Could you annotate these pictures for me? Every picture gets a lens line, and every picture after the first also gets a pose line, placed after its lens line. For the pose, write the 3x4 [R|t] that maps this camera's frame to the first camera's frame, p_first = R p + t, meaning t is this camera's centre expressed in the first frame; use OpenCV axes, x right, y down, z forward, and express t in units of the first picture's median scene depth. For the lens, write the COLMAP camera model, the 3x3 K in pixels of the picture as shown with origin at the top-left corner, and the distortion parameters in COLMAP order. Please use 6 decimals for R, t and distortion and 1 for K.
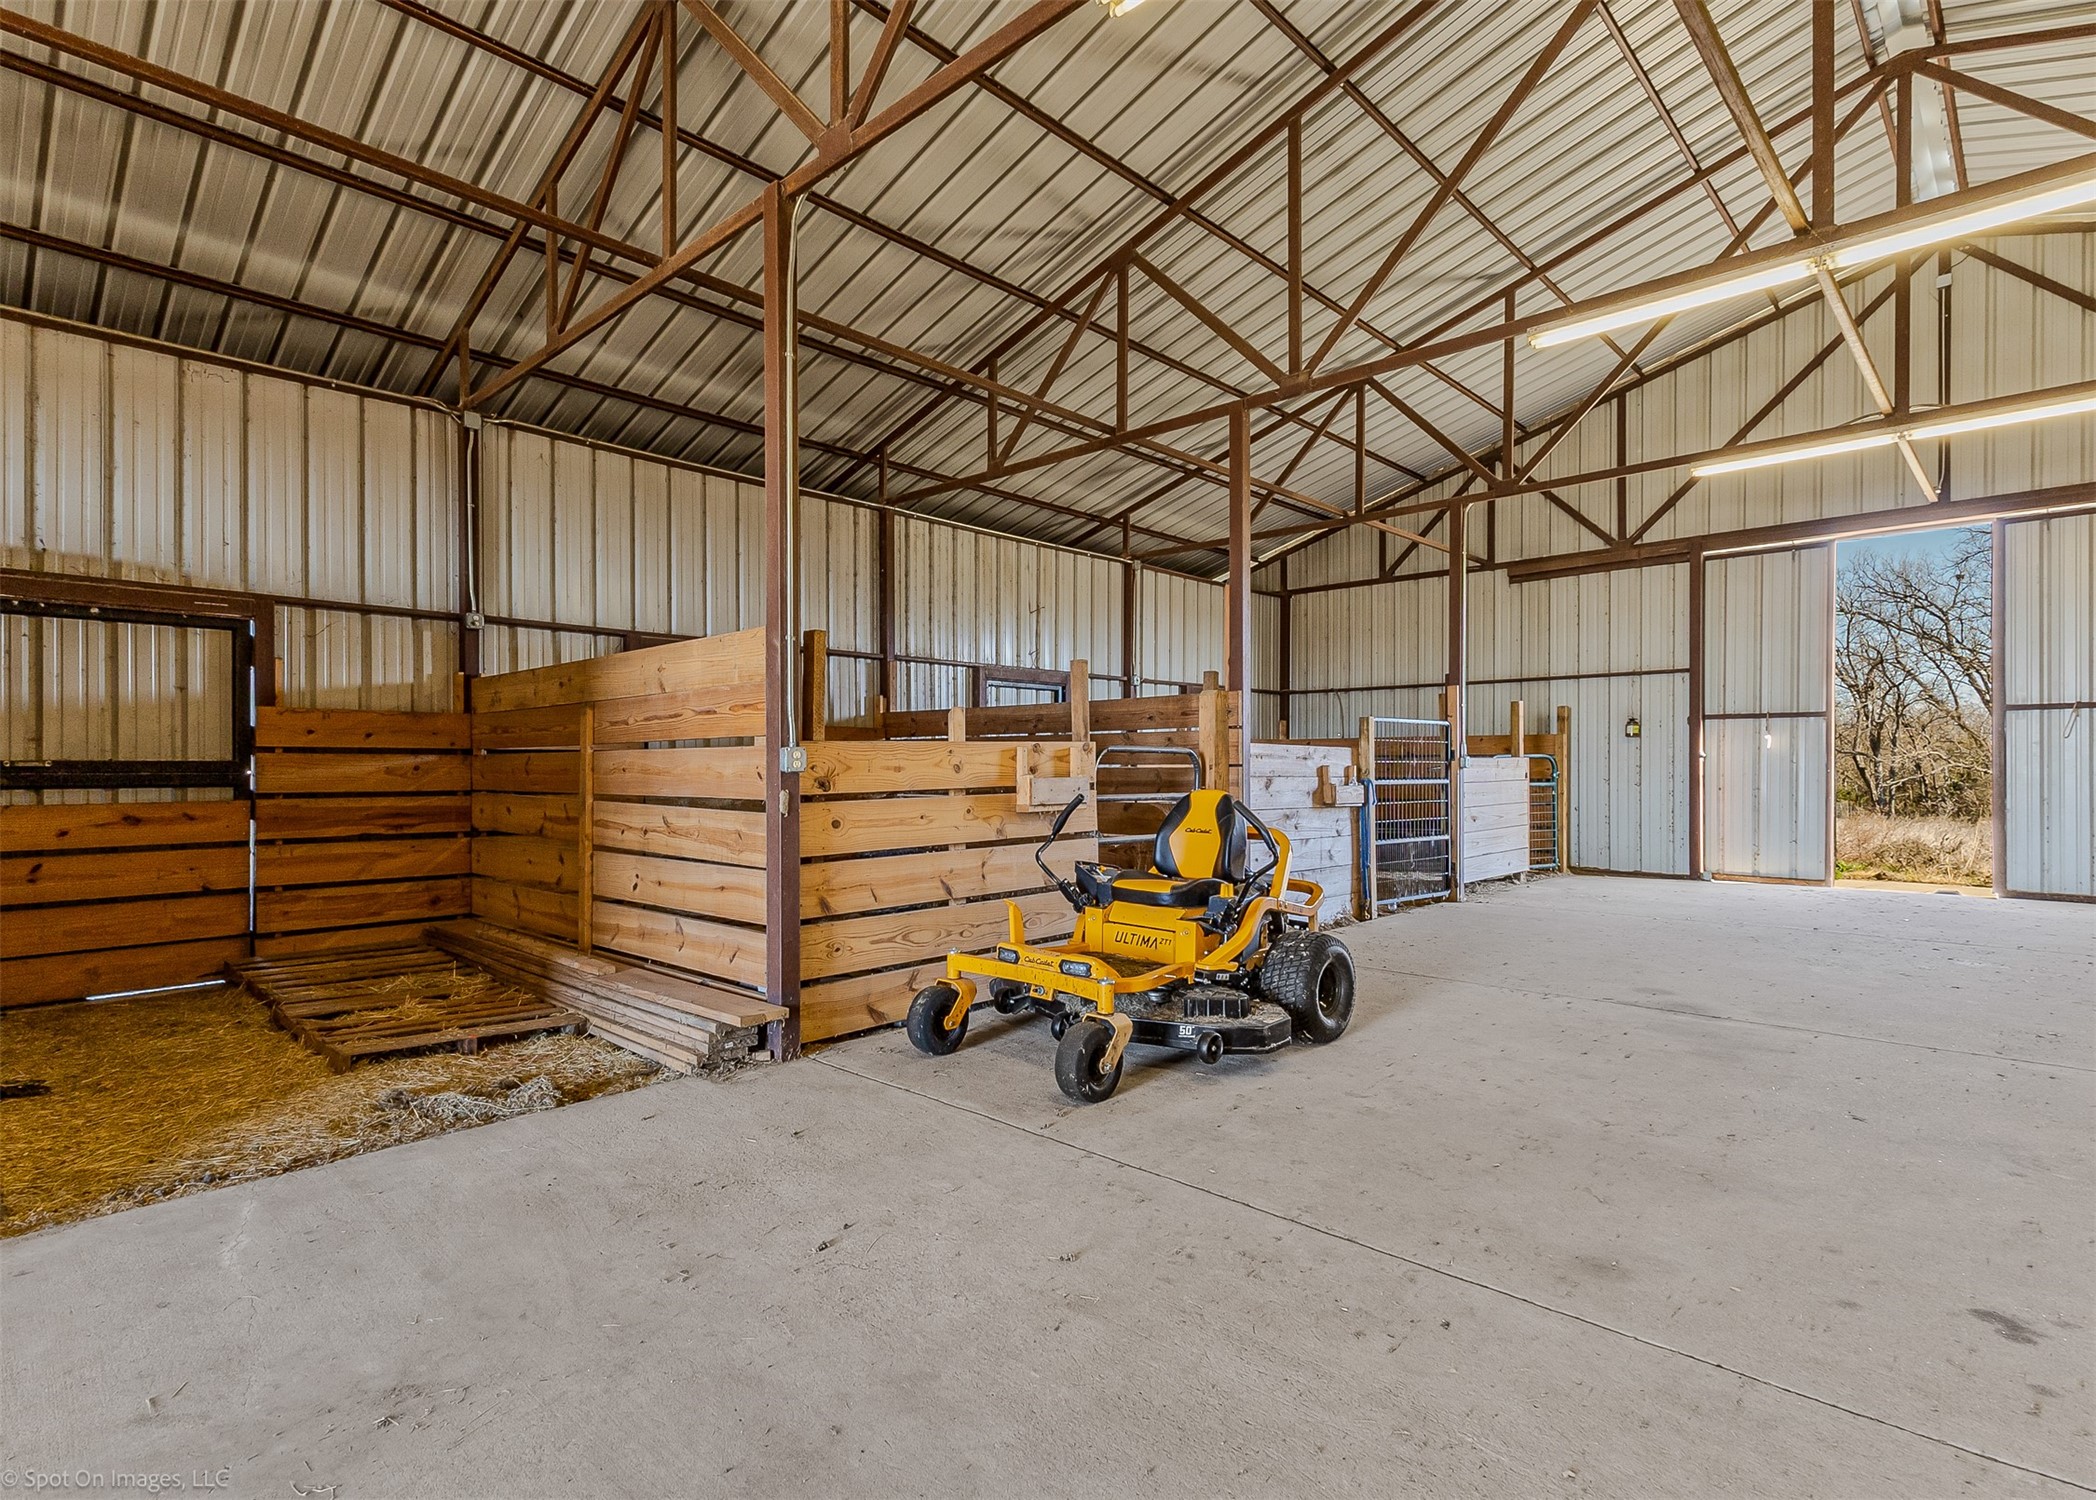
lens RADIAL K [[1044.7, 0, 958.8], [0, 1044.7, 759.9], [0, 0, 1]] dist [0.004182, 0.002901]
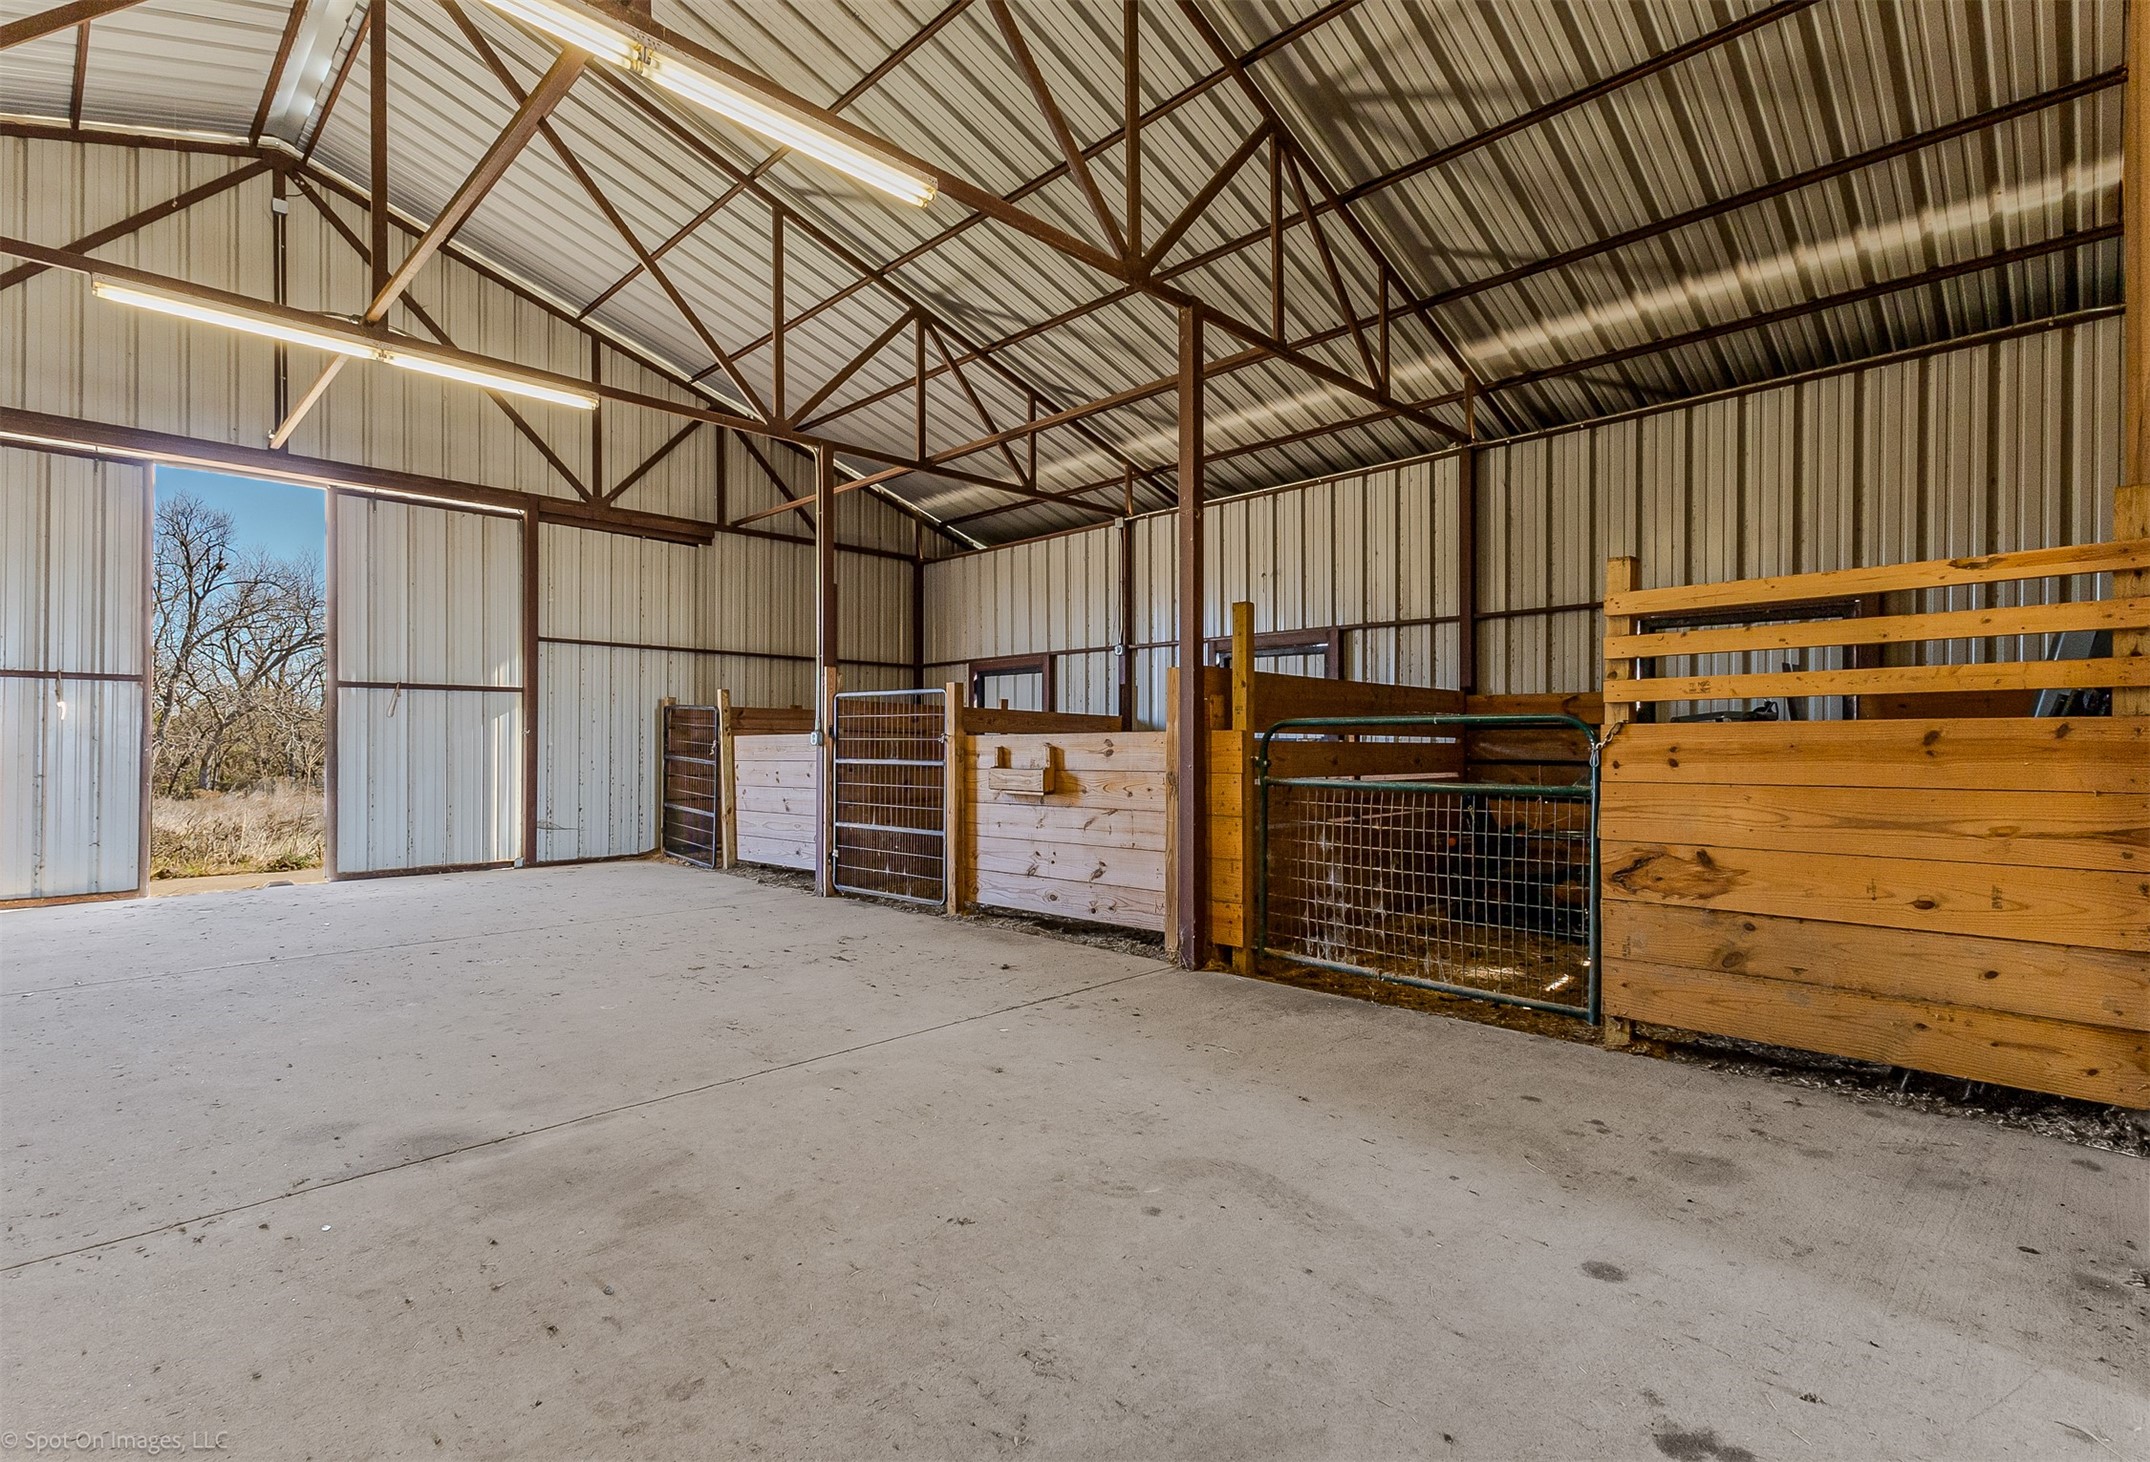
lens RADIAL K [[1003.2, 0, 1069.2], [0, 1003.2, 743.8], [0, 0, 1]] dist [0.002528, 0.000162]
pose [[-0.031818, 0.000972, 0.999493, 0.048732], [-0.007447, 0.999972, -0.001210, 0.001156], [-0.999466, -0.007482, -0.031810, 0.320777]]
